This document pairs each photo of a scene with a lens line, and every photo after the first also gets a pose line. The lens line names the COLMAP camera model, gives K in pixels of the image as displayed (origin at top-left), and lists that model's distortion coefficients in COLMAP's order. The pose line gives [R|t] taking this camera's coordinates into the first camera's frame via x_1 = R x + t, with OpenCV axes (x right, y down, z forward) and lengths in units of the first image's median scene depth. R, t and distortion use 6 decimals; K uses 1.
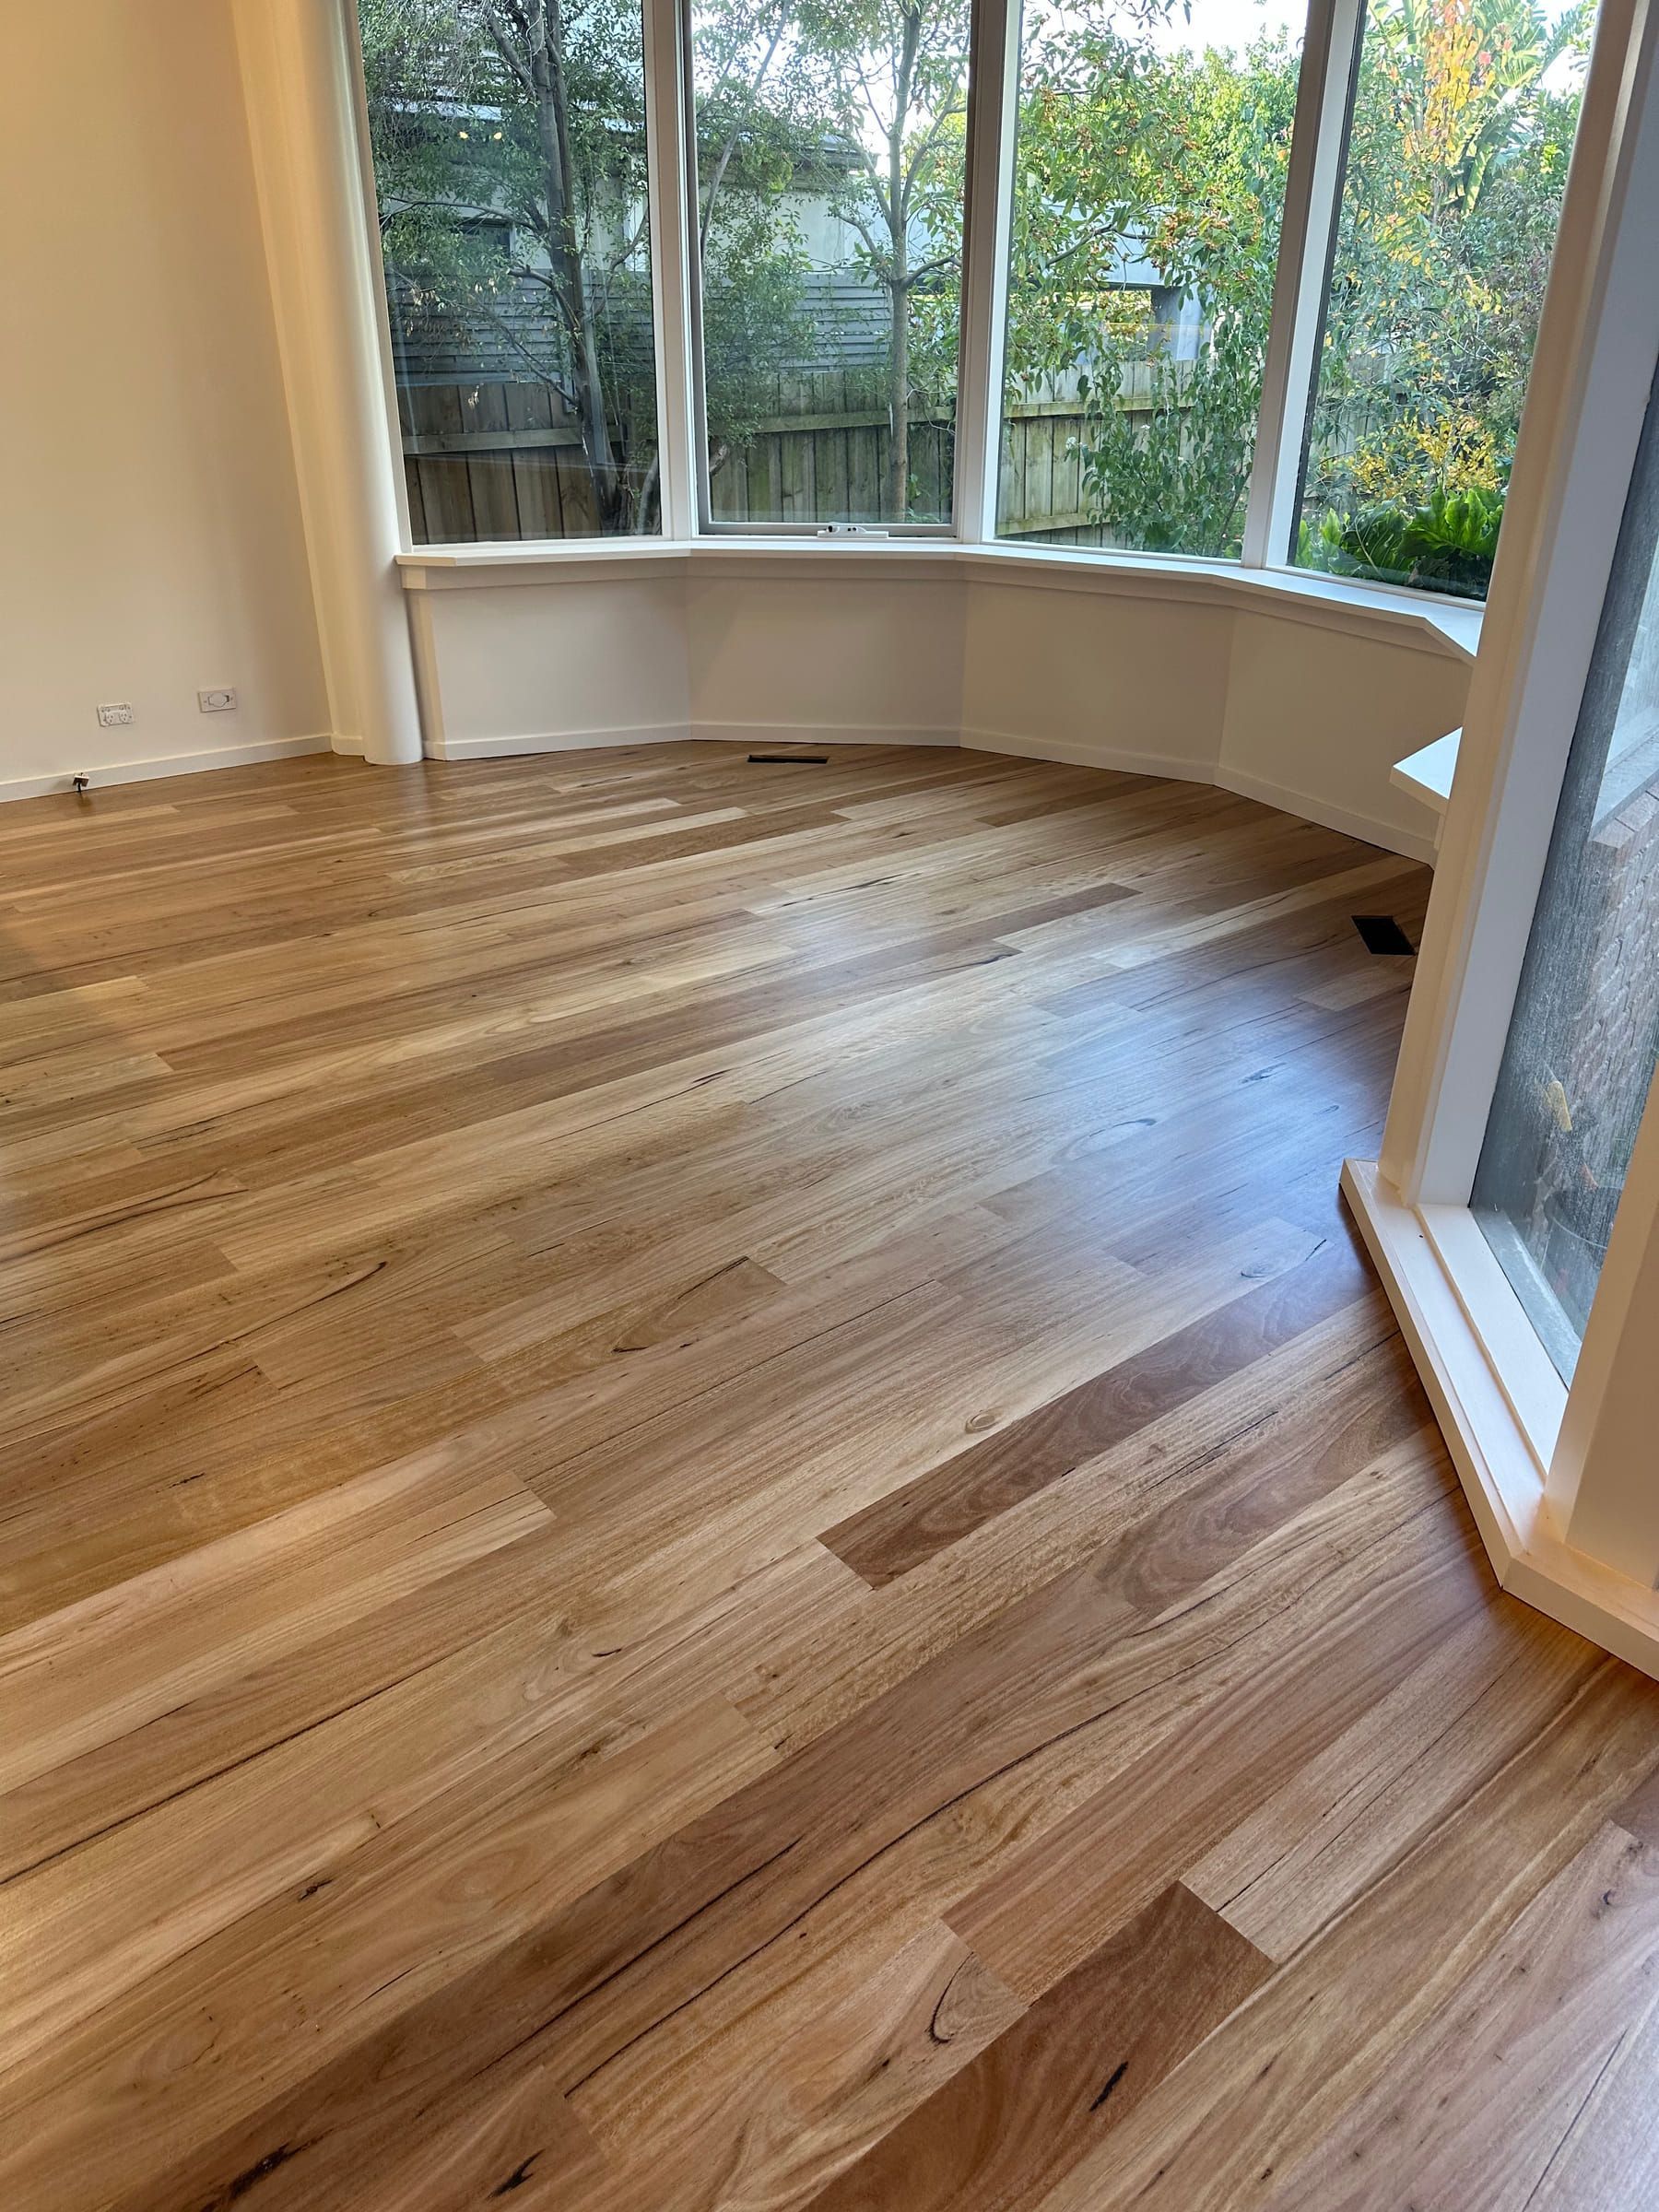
lens RADIAL K [[1553.5, 0, 838.6], [0, 1553.5, 1088.1], [0, 0, 1]] dist [0.081559, -0.085931]
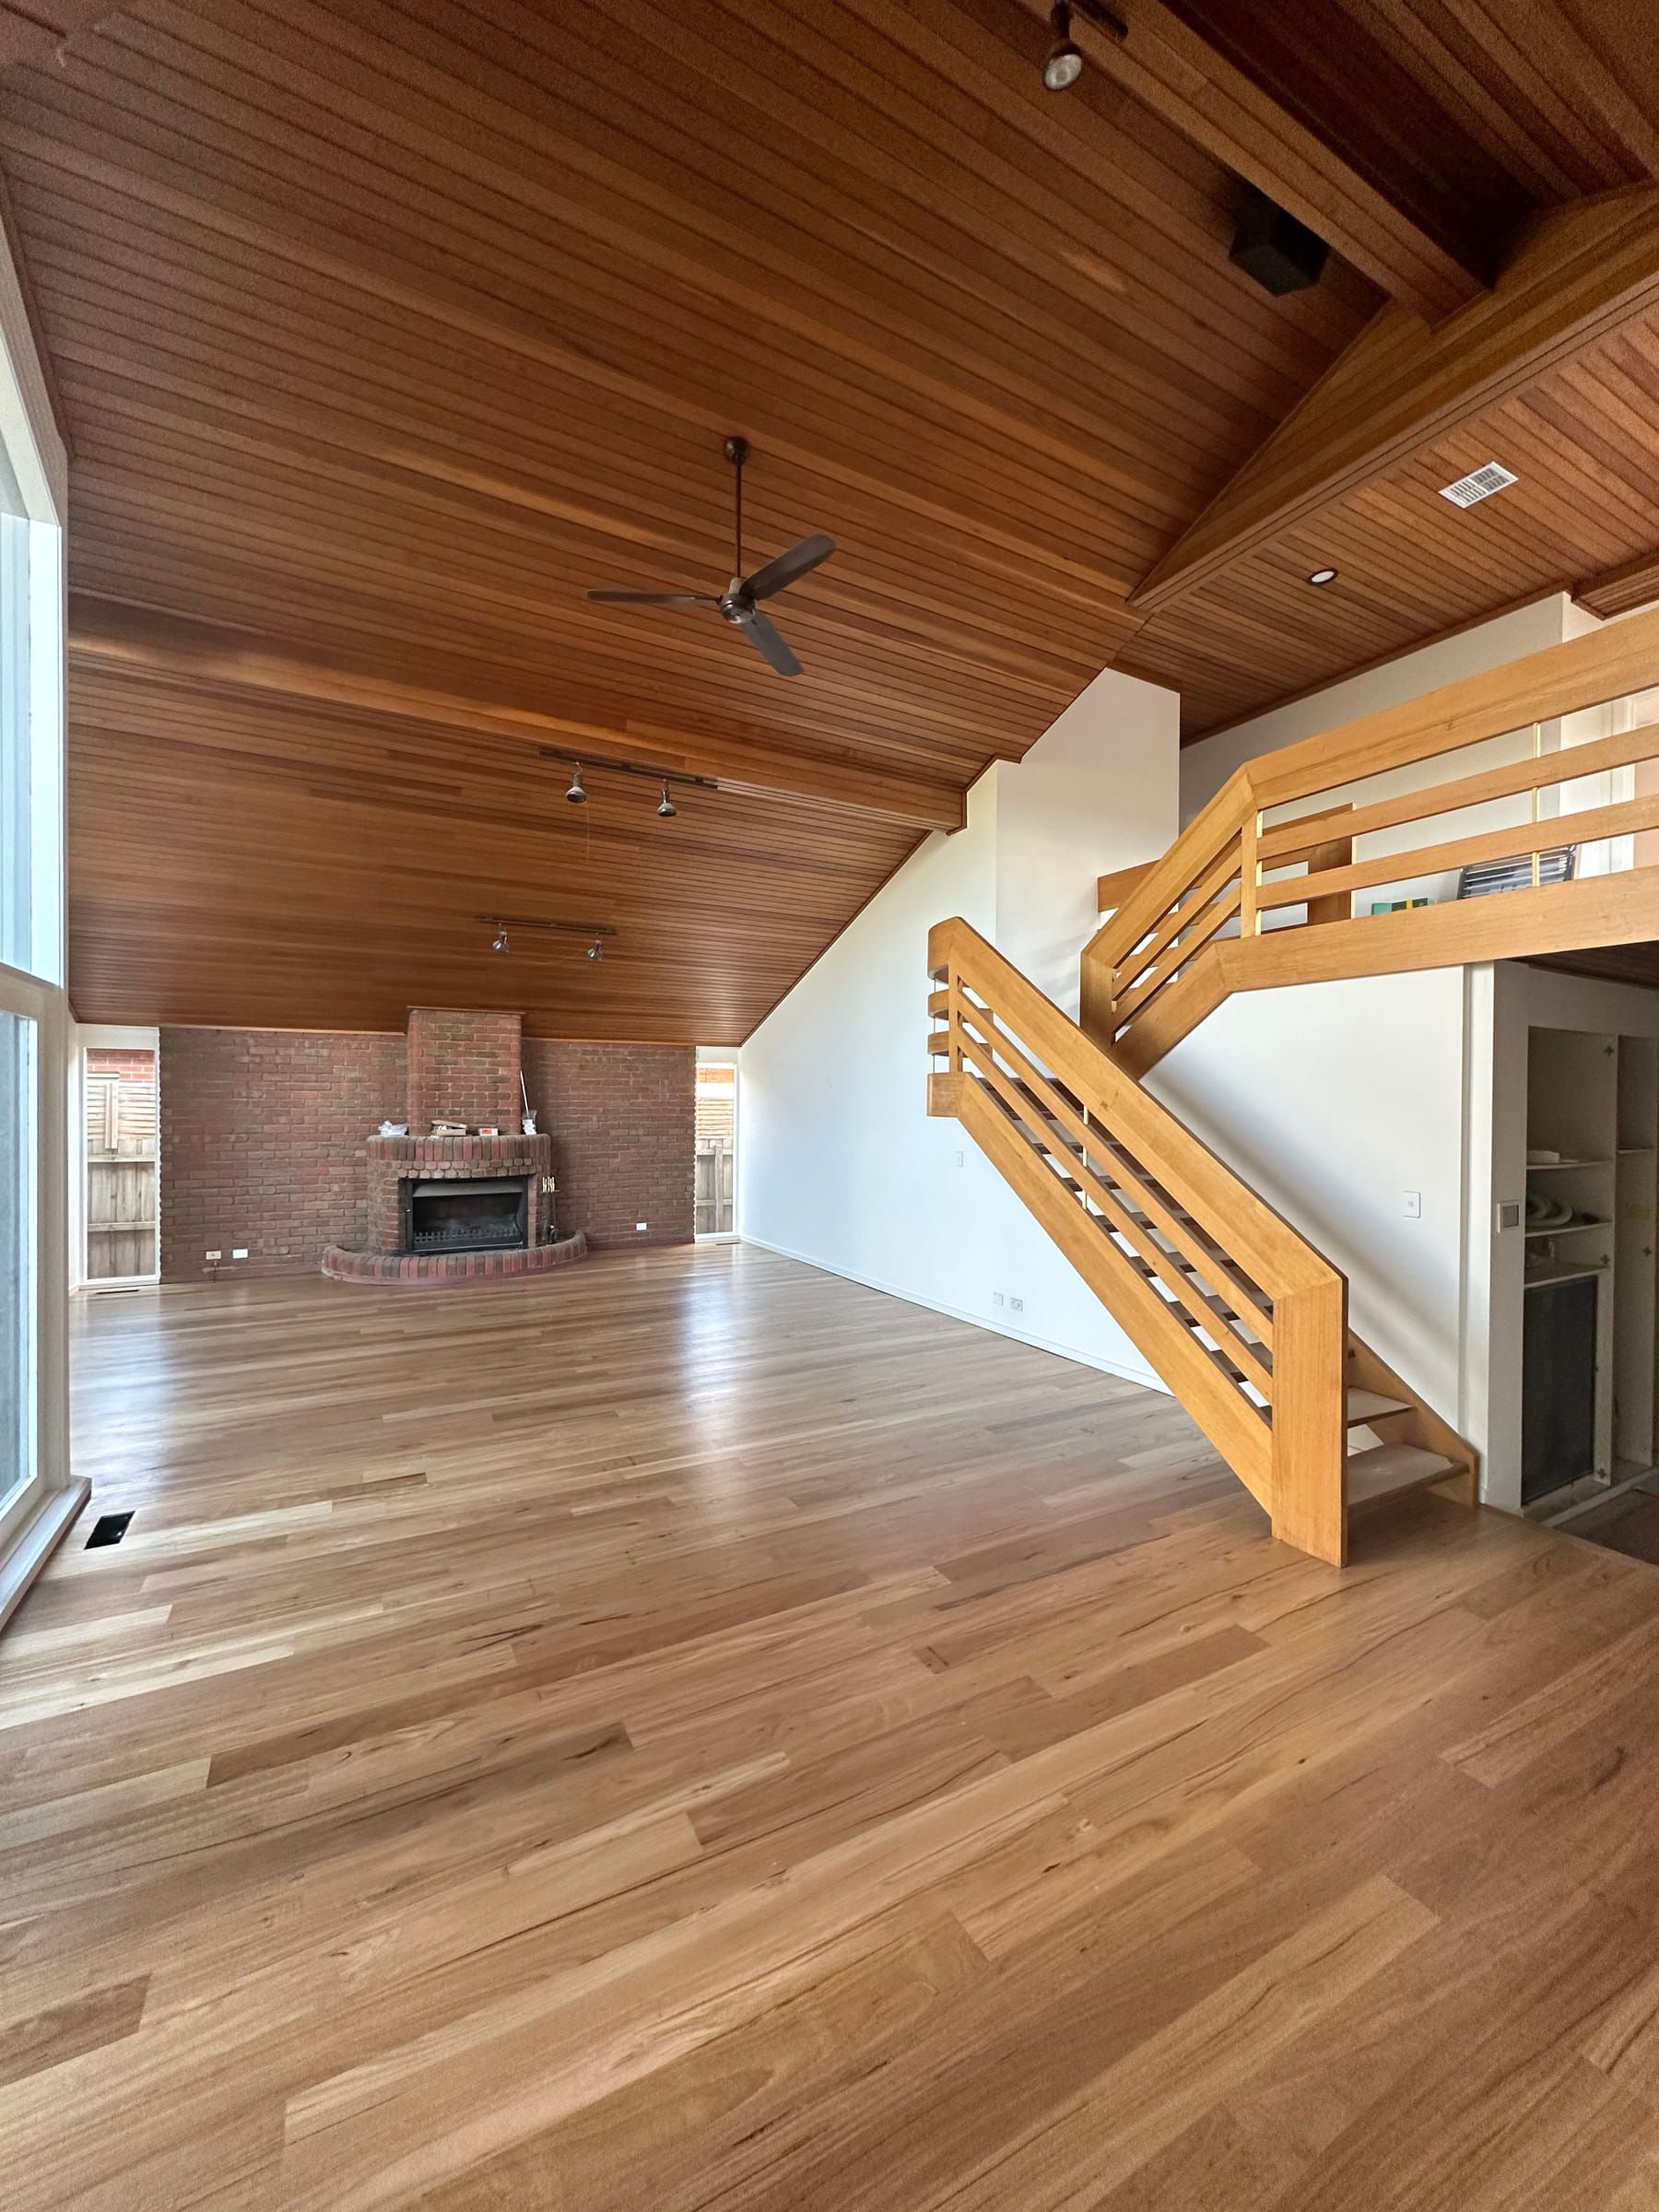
lens RADIAL K [[874.2, 0, 839.3], [0, 874.2, 1113.9], [0, 0, 1]] dist [-0.000657, -0.000291]
pose [[-0.982304, -0.016485, 0.186566, -0.308593], [0.068517, 0.895439, 0.439879, -0.296820], [-0.174310, 0.444878, -0.878464, 0.502961]]
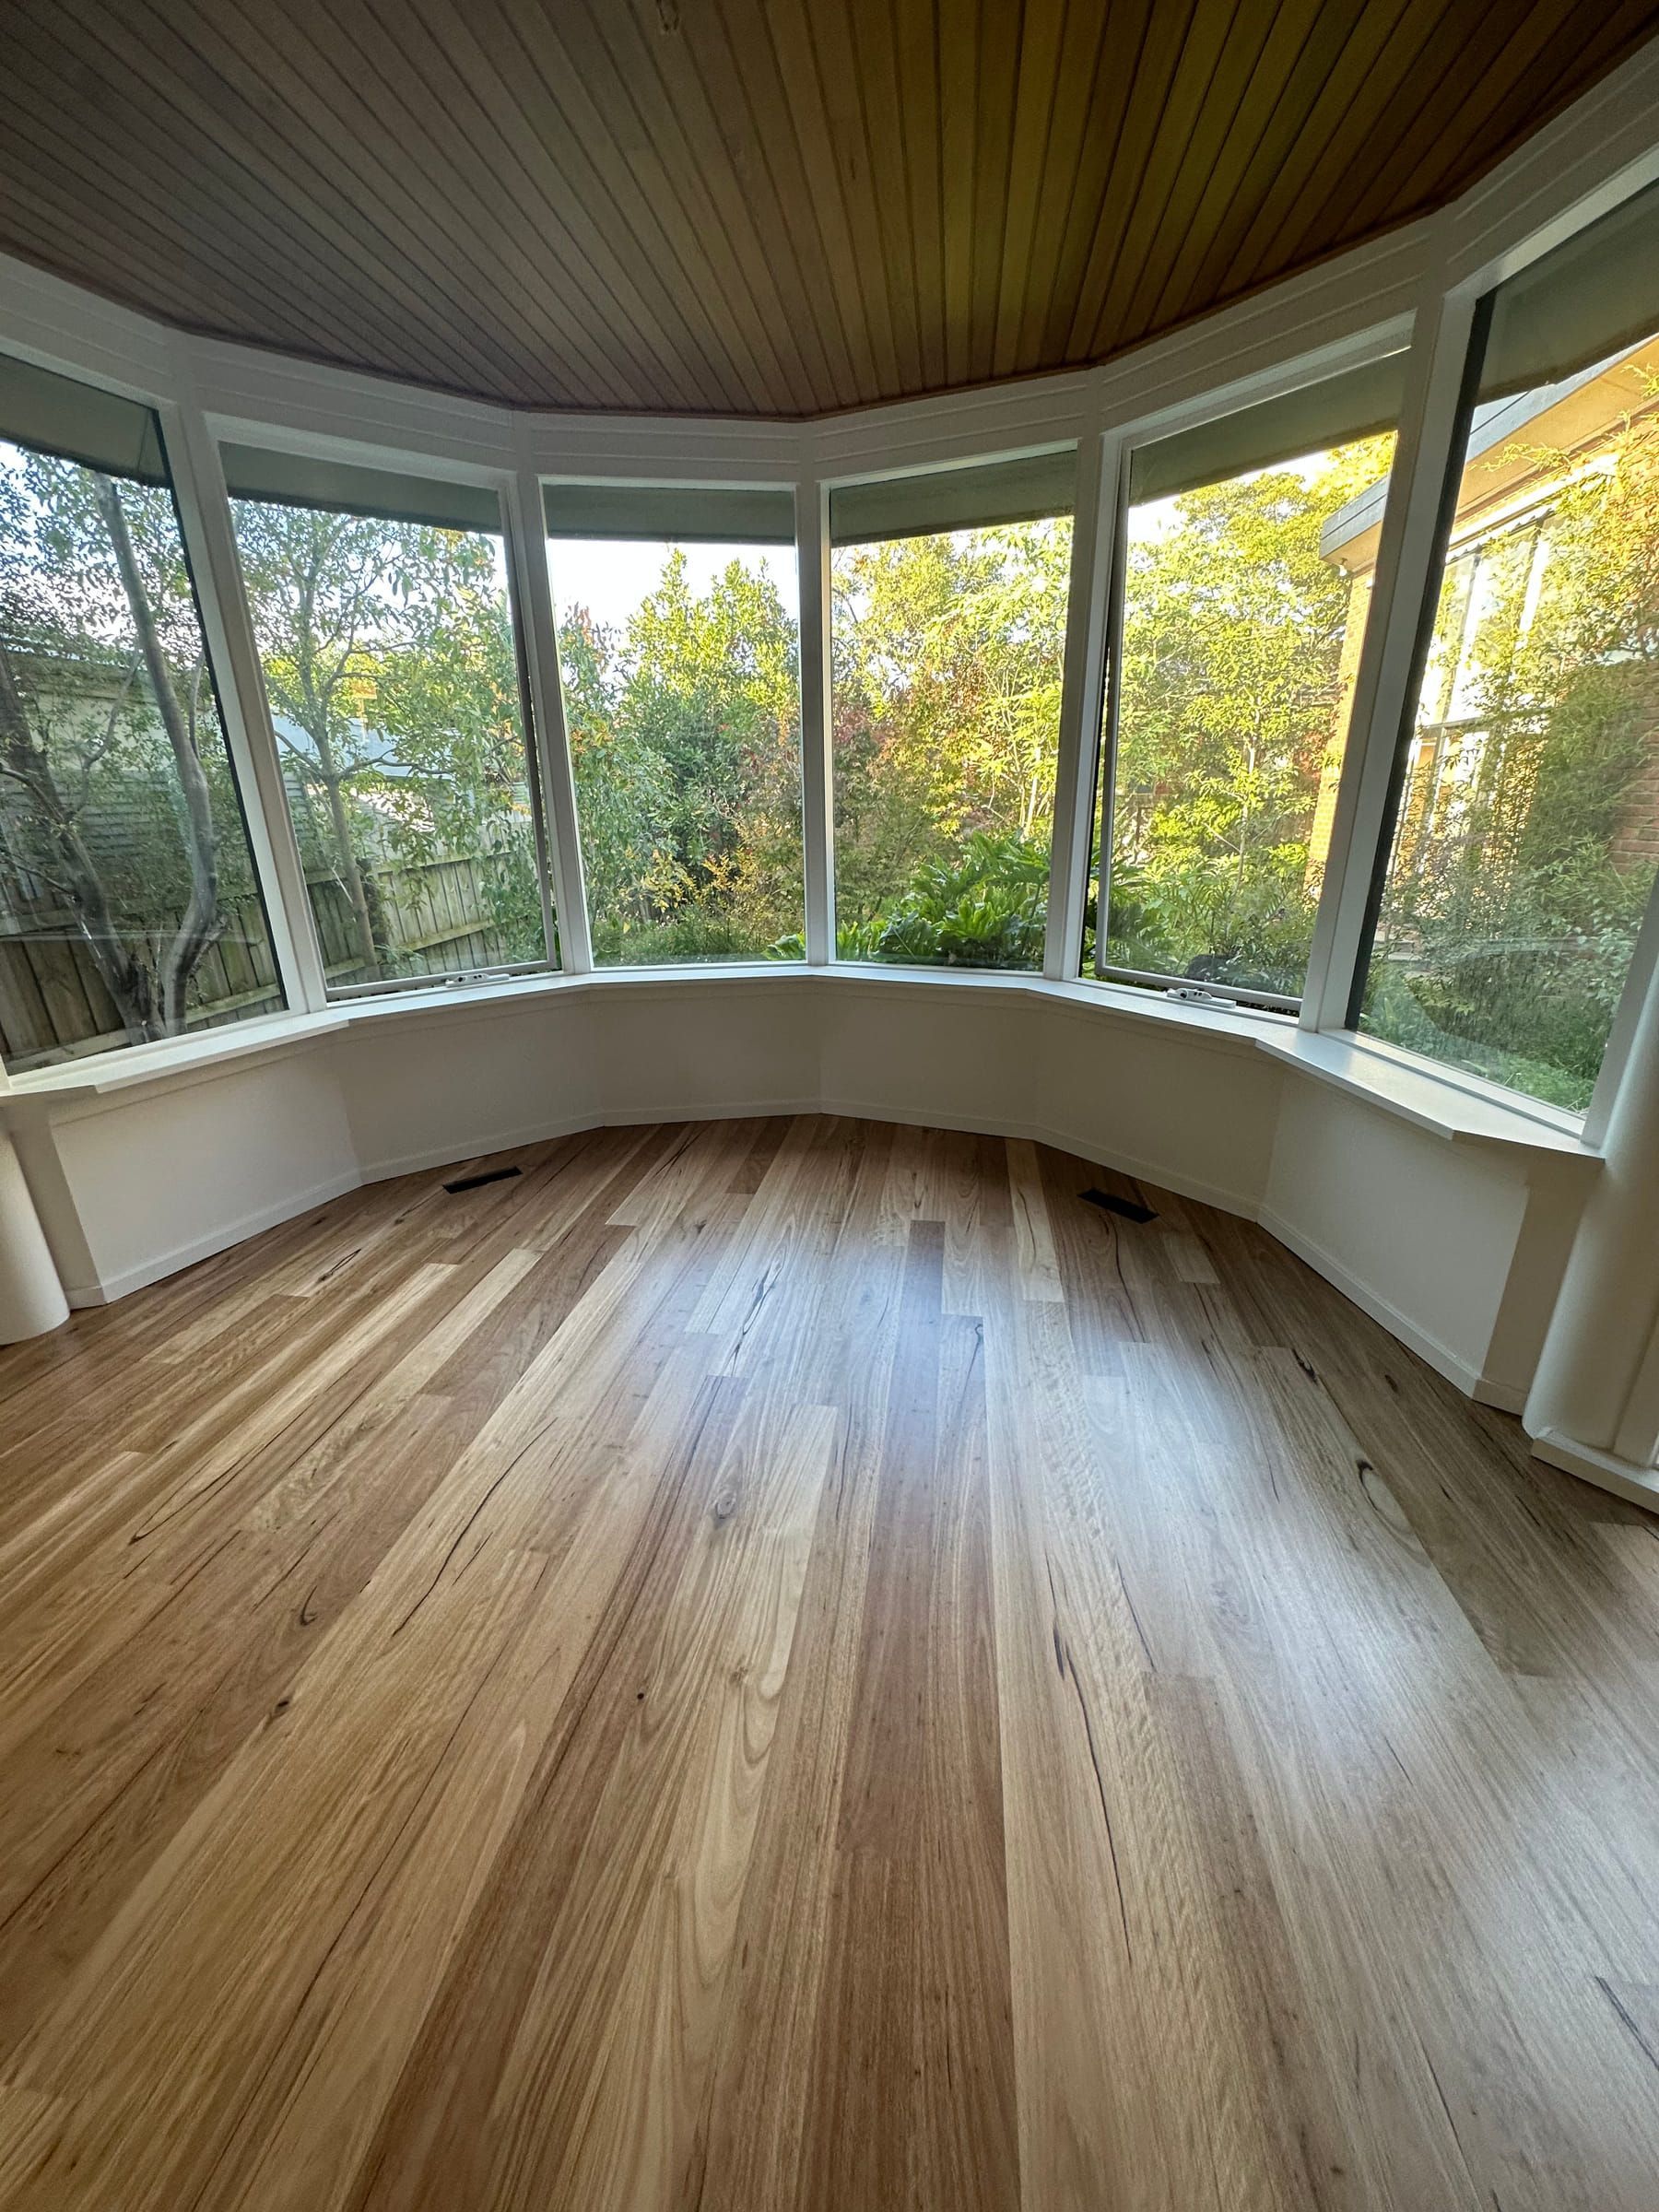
lens RADIAL K [[874.2, 0, 828.8], [0, 874.2, 1096.7], [0, 0, 1]] dist [-0.000657, -0.000291]
pose [[0.745584, -0.237989, 0.622467, -0.264585], [0.314931, 0.949005, -0.014386, -0.216567], [-0.587301, 0.206760, 0.782514, 0.427930]]
